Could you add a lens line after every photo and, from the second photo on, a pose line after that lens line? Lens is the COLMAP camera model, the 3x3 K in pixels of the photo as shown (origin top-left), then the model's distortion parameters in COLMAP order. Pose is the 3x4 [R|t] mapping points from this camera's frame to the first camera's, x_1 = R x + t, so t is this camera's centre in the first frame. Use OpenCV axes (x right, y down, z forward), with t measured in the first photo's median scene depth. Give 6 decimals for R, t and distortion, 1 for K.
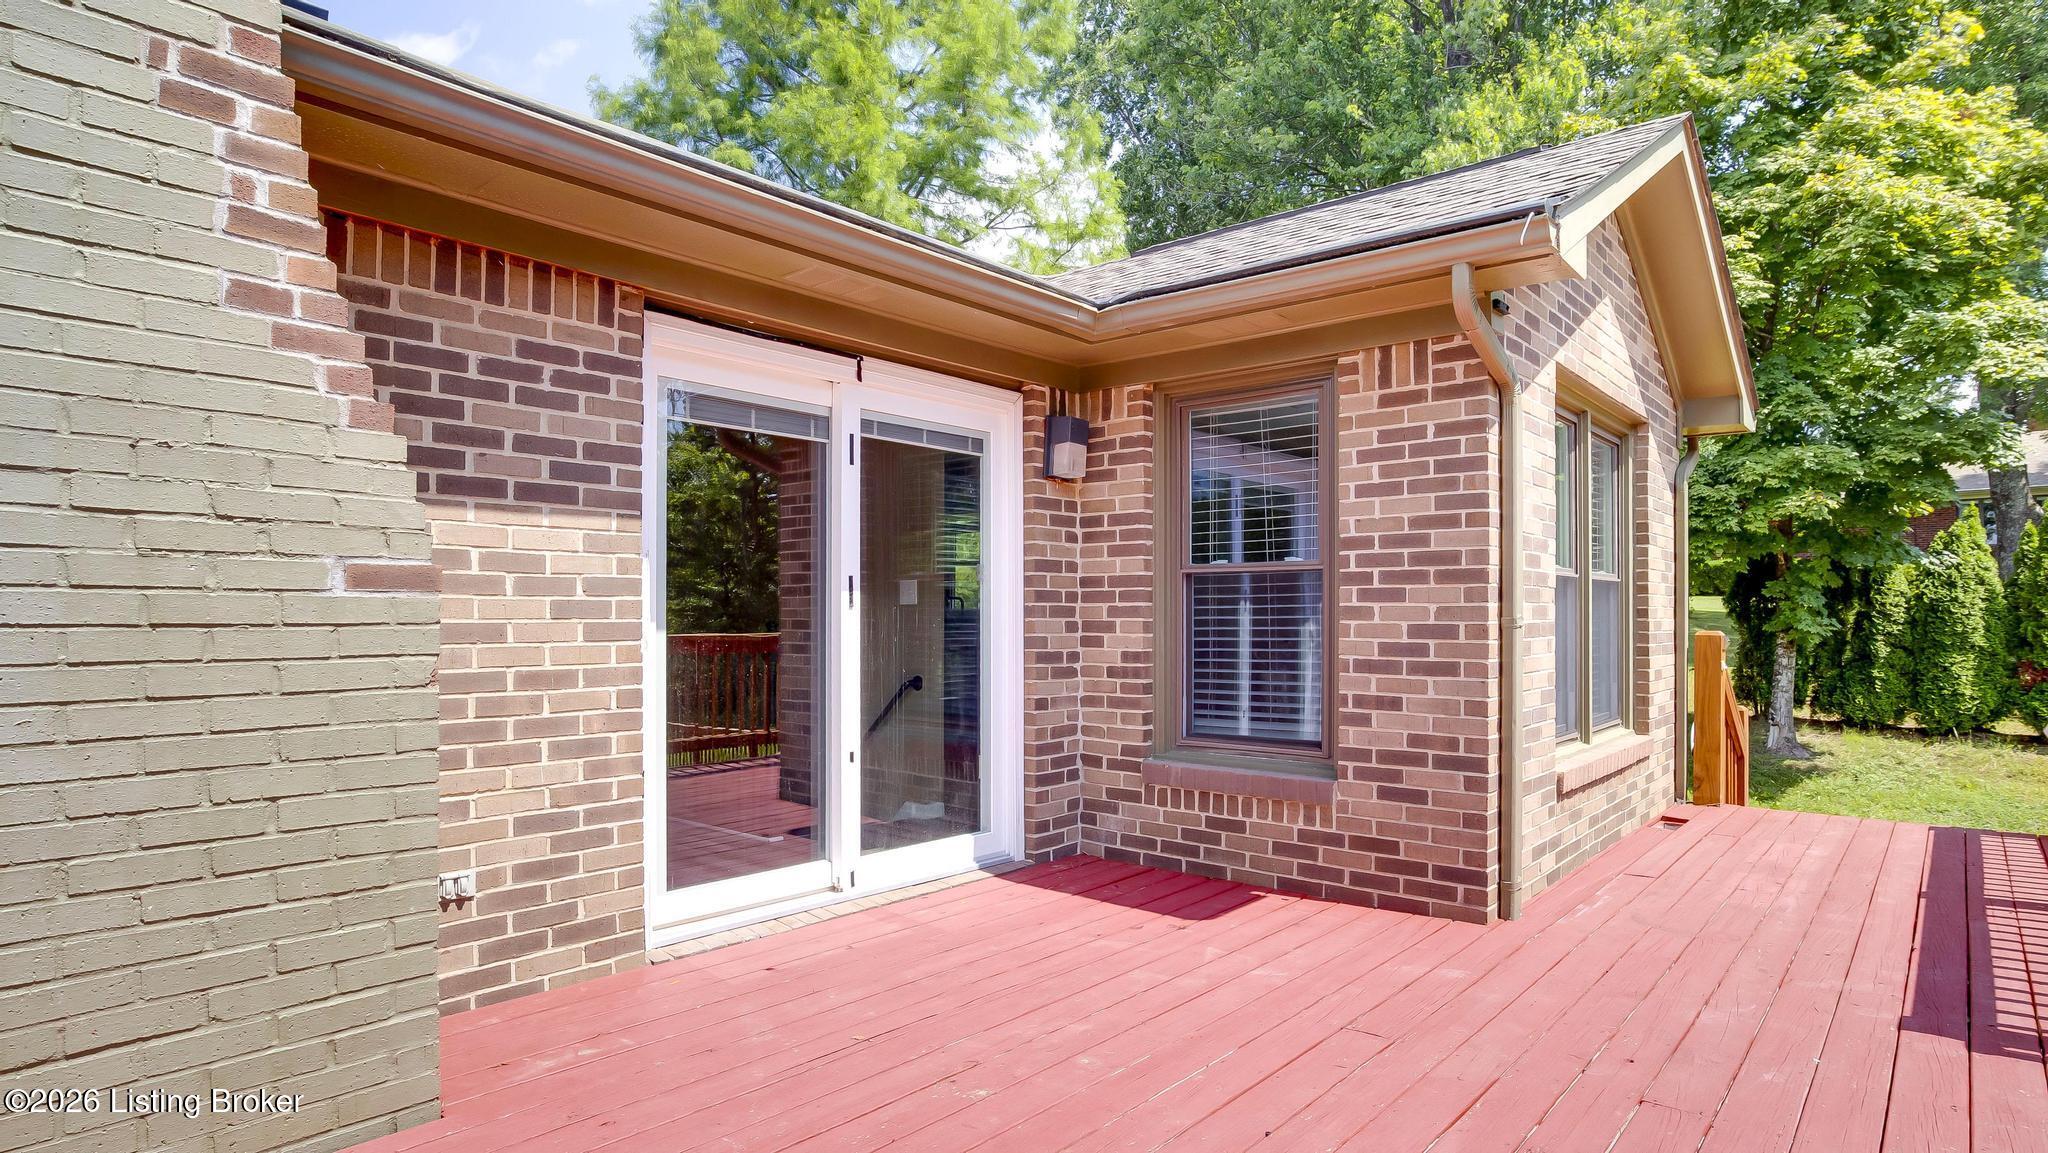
lens RADIAL K [[1065.0, 0, 1031.9], [0, 1065.0, 597.4], [0, 0, 1]] dist [-0.034697, 0.004502]
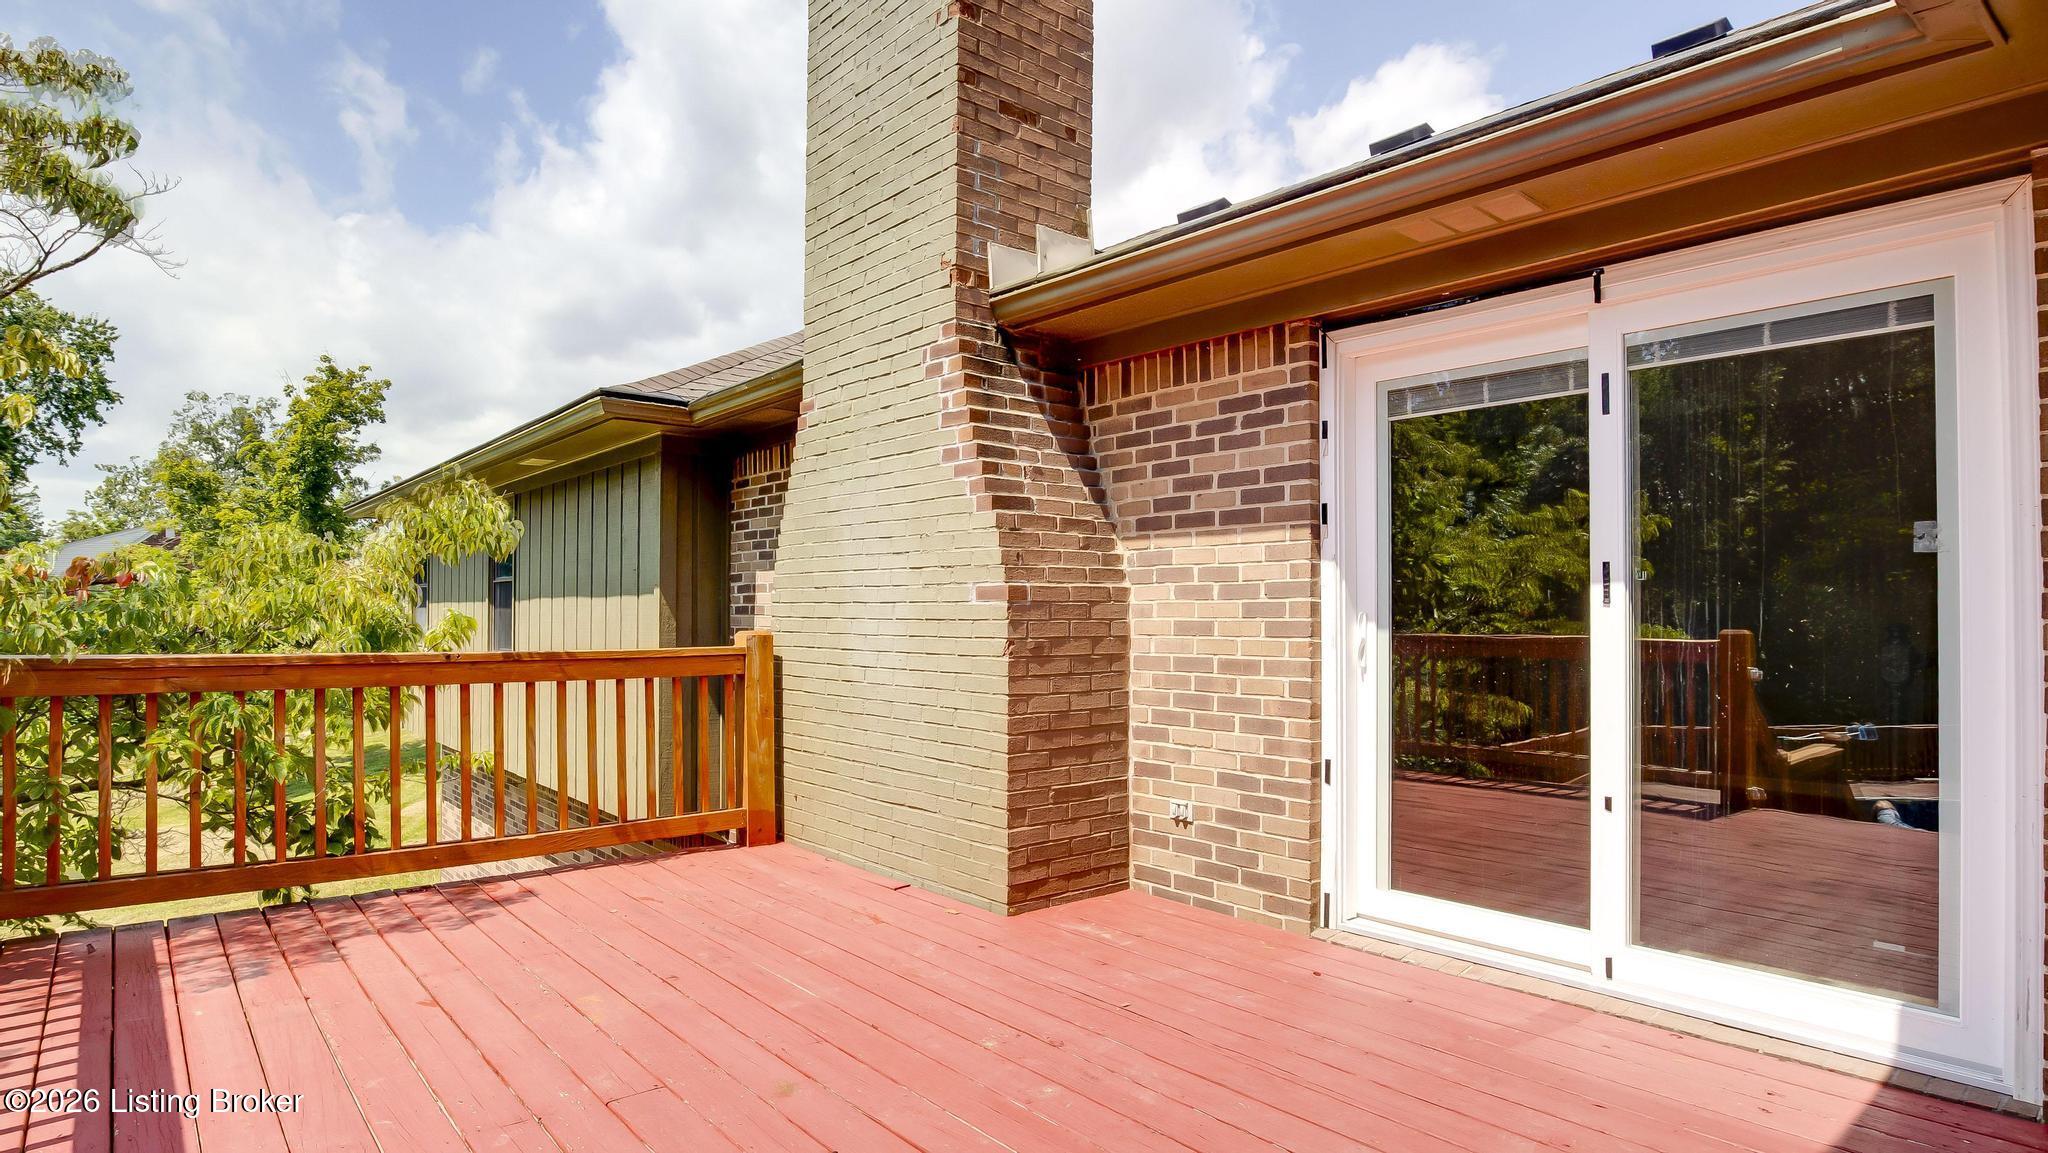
lens RADIAL K [[1065.0, 0, 1031.1], [0, 1065.0, 584.1], [0, 0, 1]] dist [-0.034697, 0.004502]
pose [[-0.117439, -0.030973, -0.992597, 0.808130], [0.014792, 0.999348, -0.032934, 0.018262], [0.992970, -0.018550, -0.116904, 0.898601]]
